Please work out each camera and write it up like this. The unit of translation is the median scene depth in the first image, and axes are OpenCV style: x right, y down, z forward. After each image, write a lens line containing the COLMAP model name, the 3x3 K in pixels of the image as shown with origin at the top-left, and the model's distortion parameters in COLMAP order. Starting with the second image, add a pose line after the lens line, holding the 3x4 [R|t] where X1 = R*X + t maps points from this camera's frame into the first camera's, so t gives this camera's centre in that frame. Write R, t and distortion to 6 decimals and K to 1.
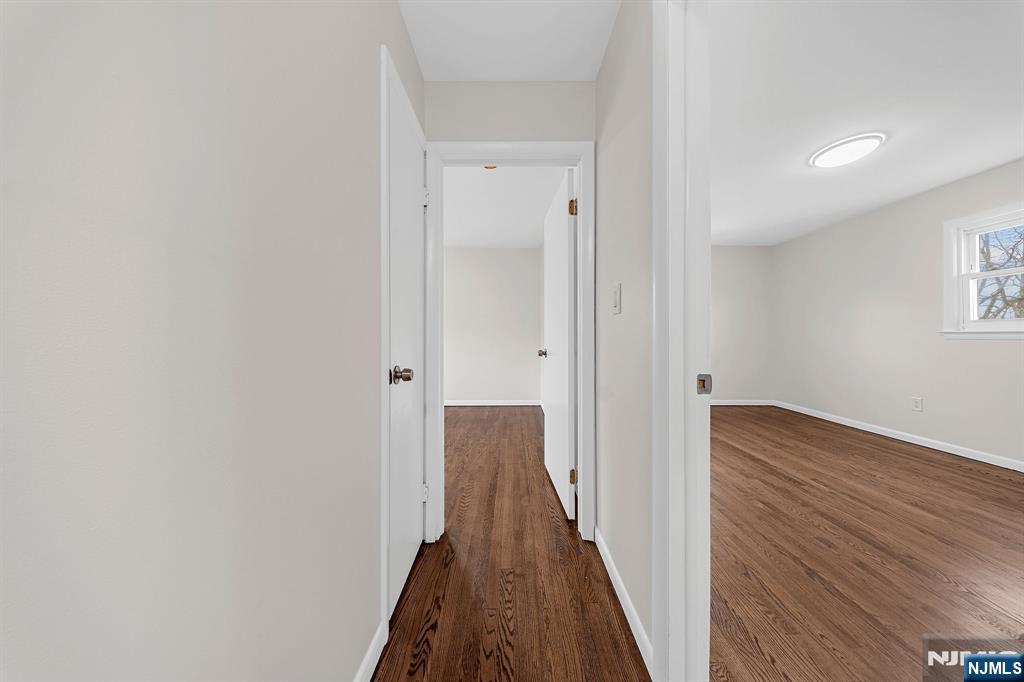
lens RADIAL K [[303.8, 0, 512.0], [0, 303.8, 341.0], [0, 0, 1]] dist [-0.001498, -0.000180]
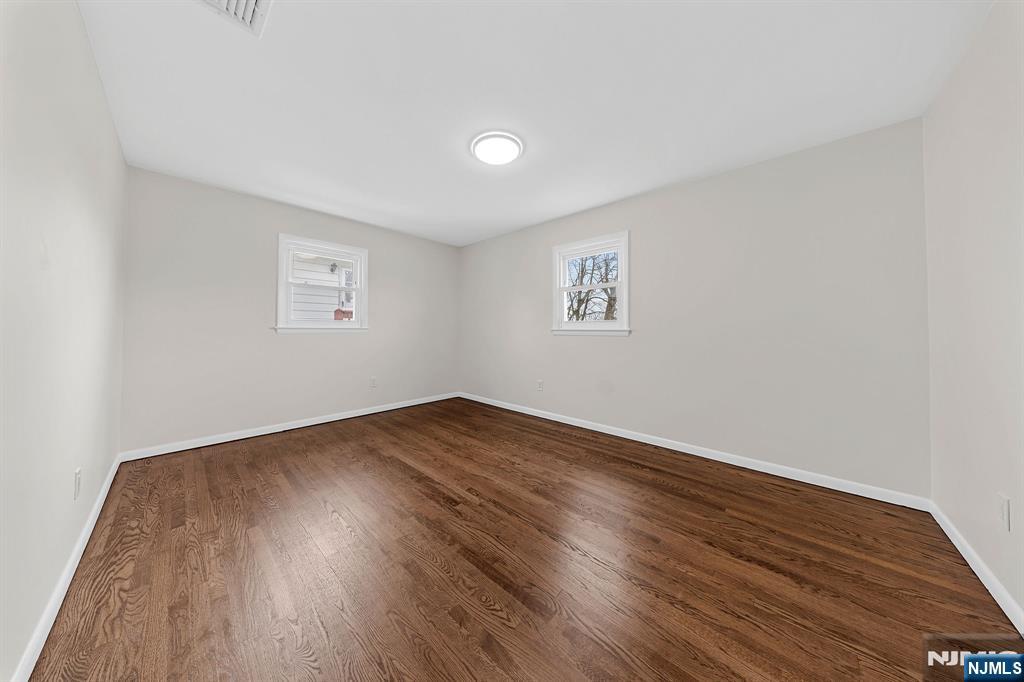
lens RADIAL K [[303.8, 0, 512.0], [0, 303.8, 341.0], [0, 0, 1]] dist [-0.001498, -0.000180]
pose [[0.676882, -0.016975, 0.735895, 0.403659], [-0.003167, 0.999658, 0.025973, -0.017309], [-0.736084, -0.019911, 0.676597, 0.284755]]
